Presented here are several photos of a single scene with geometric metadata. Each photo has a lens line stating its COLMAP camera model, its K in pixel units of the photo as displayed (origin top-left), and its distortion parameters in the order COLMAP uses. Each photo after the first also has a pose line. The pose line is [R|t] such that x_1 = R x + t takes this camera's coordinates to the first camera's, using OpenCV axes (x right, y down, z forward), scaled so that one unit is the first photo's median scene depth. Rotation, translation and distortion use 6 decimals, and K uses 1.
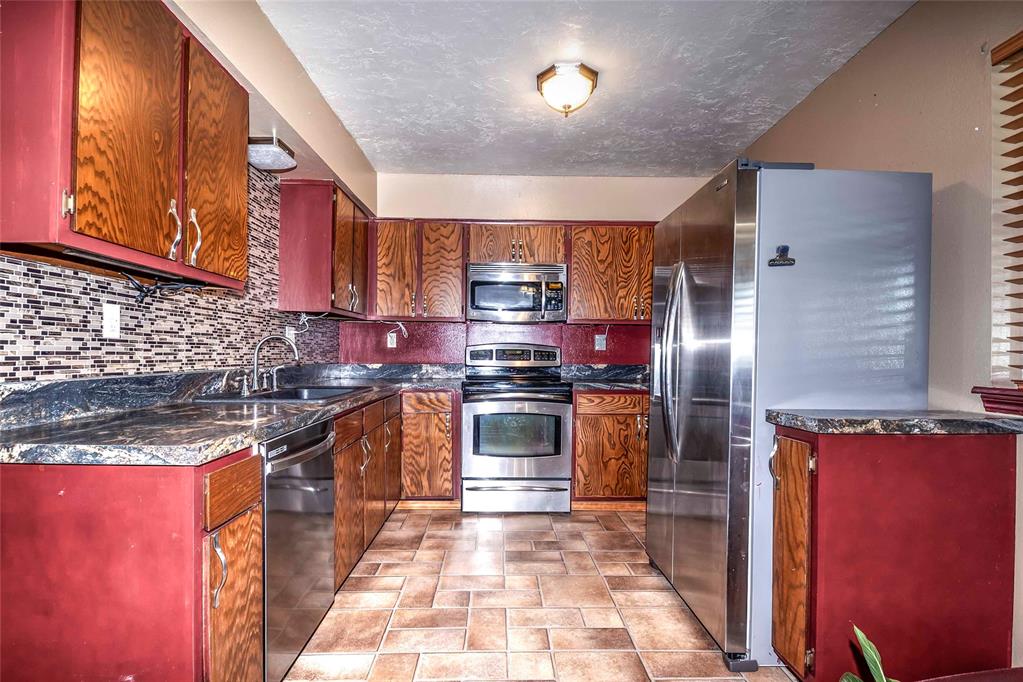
lens RADIAL K [[472.1, 0, 524.3], [0, 472.1, 361.4], [0, 0, 1]] dist [-0.003752, -0.003900]
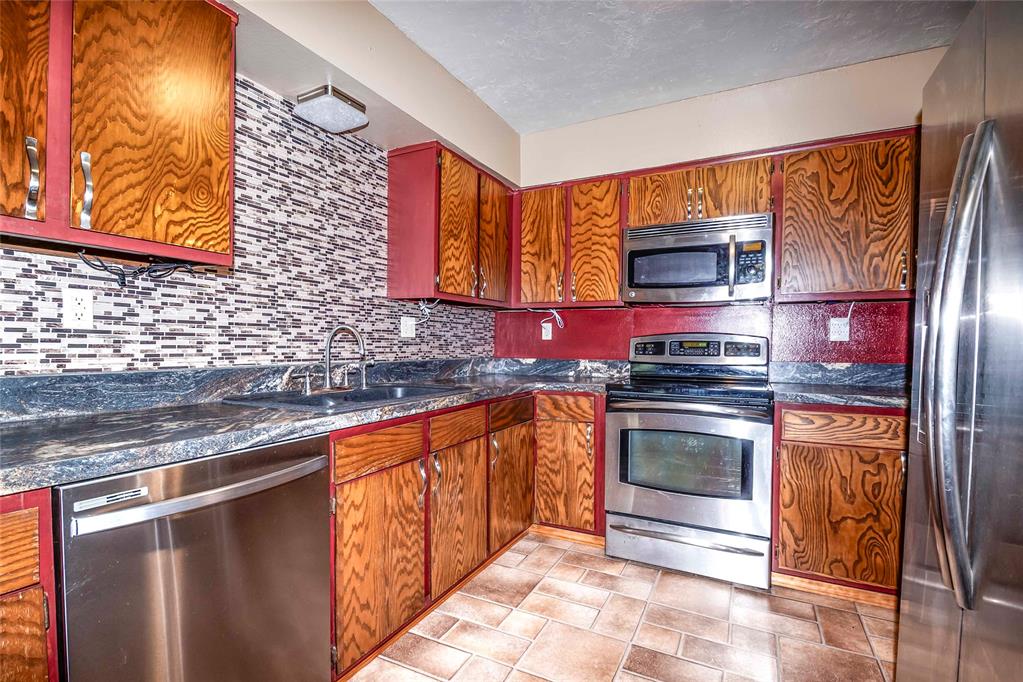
lens RADIAL K [[472.1, 0, 508.8], [0, 472.1, 357.3], [0, 0, 1]] dist [-0.003752, -0.003900]
pose [[0.876620, 0.010648, -0.481065, 0.099386], [-0.007891, 0.999939, 0.007754, -0.004225], [0.481119, -0.003001, 0.876650, 0.276114]]
